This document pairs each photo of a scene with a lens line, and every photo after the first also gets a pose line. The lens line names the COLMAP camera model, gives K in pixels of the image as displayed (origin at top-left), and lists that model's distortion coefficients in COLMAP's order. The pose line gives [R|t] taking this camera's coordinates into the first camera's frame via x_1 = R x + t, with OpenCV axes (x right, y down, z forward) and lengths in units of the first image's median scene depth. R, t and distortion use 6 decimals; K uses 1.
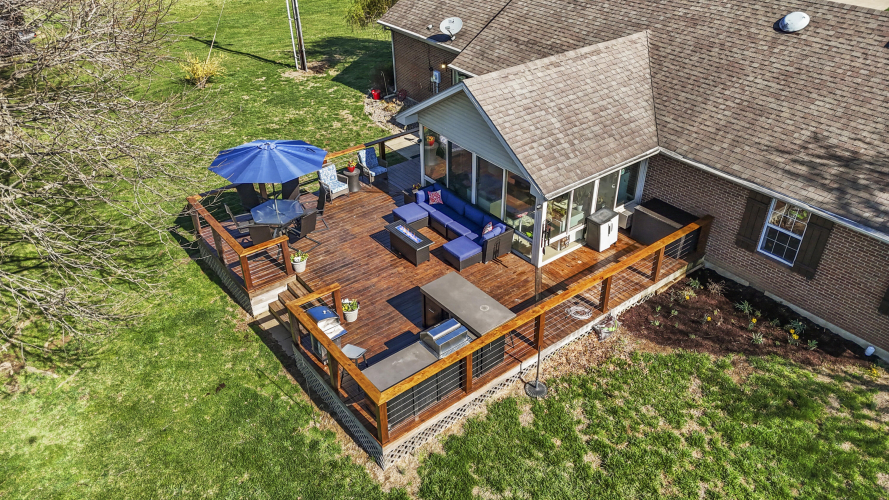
lens RADIAL K [[630.9, 0, 441.3], [0, 630.9, 249.5], [0, 0, 1]] dist [0.044811, -0.030381]
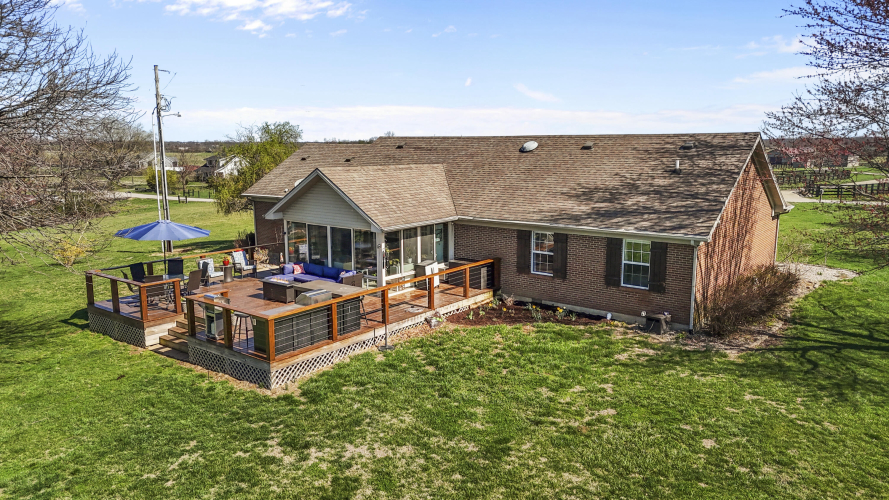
lens RADIAL K [[630.9, 0, 447.6], [0, 630.9, 250.5], [0, 0, 1]] dist [0.044811, -0.030381]
pose [[0.967495, -0.033660, 0.250639, -0.046833], [0.132052, 0.912495, -0.387190, 0.512034], [-0.215674, 0.407702, 0.887279, -0.262030]]
